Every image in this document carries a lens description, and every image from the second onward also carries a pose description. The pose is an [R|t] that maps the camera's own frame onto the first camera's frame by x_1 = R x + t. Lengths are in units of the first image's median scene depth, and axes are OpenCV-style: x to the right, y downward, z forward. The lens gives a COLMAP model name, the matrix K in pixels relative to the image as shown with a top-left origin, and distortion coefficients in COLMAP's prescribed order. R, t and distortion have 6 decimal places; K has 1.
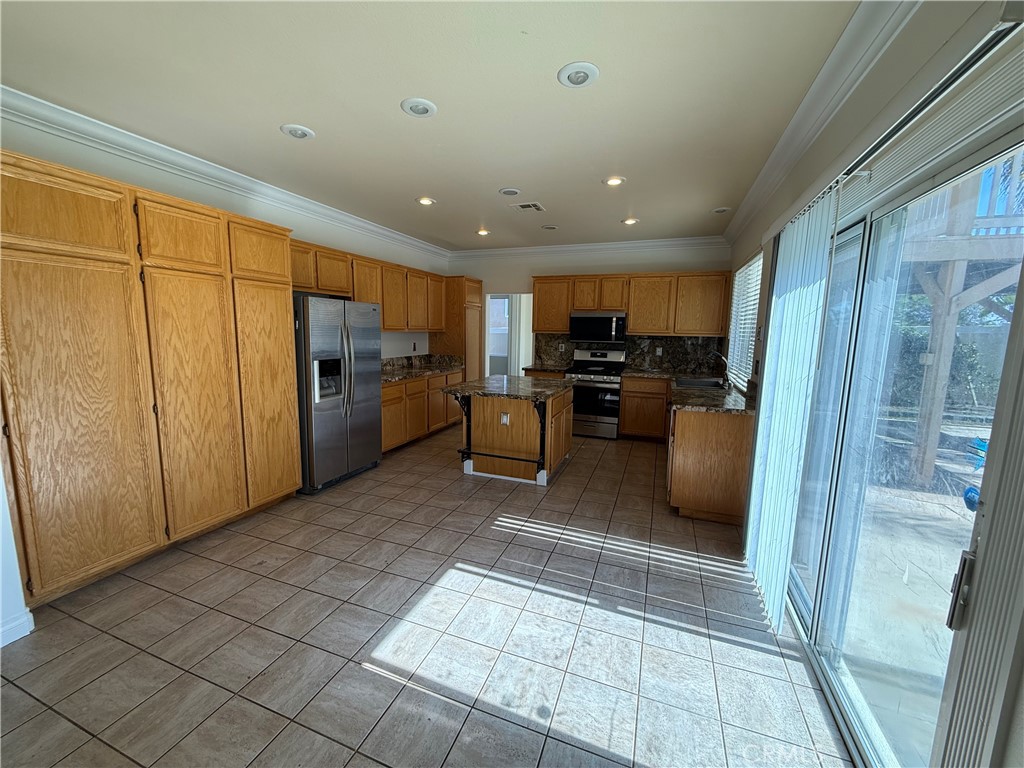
lens RADIAL K [[407.4, 0, 511.2], [0, 407.4, 382.4], [0, 0, 1]] dist [0.000729, 0.000024]
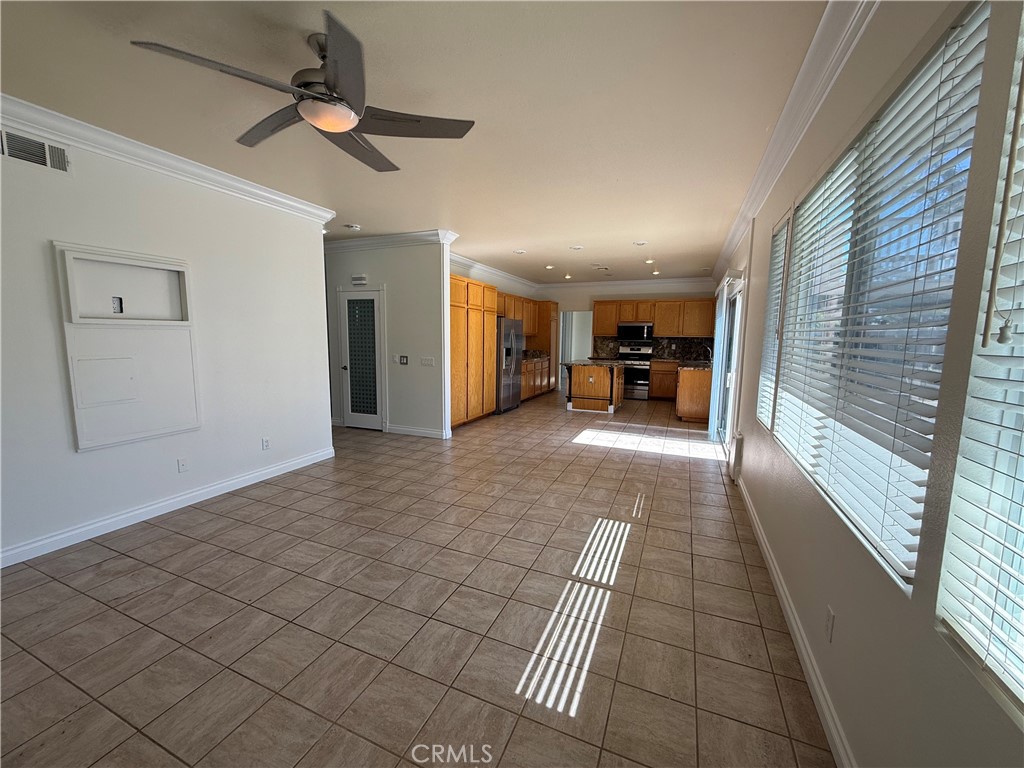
lens RADIAL K [[407.4, 0, 509.2], [0, 407.4, 385.0], [0, 0, 1]] dist [0.000729, 0.000024]
pose [[0.998980, 0.001251, -0.045134, -0.223323], [-0.001766, 0.999934, -0.011391, 0.098241], [0.045117, 0.011459, 0.998916, -0.666860]]
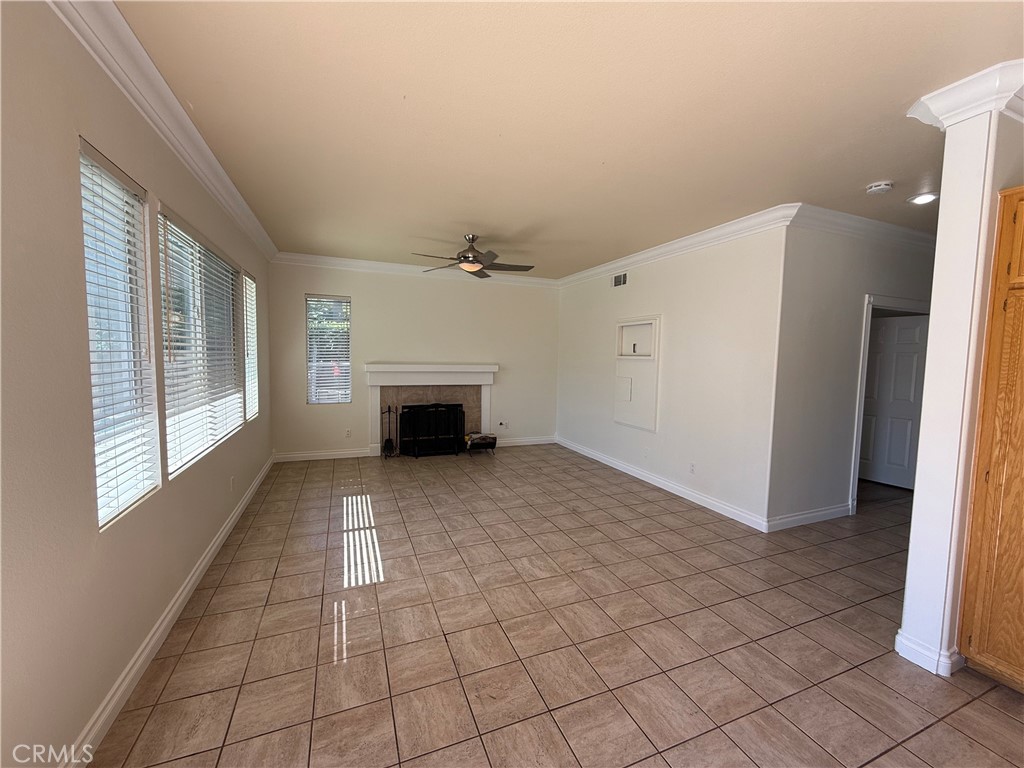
lens RADIAL K [[407.4, 0, 507.8], [0, 407.4, 382.3], [0, 0, 1]] dist [0.000729, 0.000024]
pose [[-0.734706, 0.016574, -0.678183, 0.098372], [-0.120769, 0.980537, 0.154798, -0.043324], [0.667549, 0.195634, -0.718405, 0.333429]]
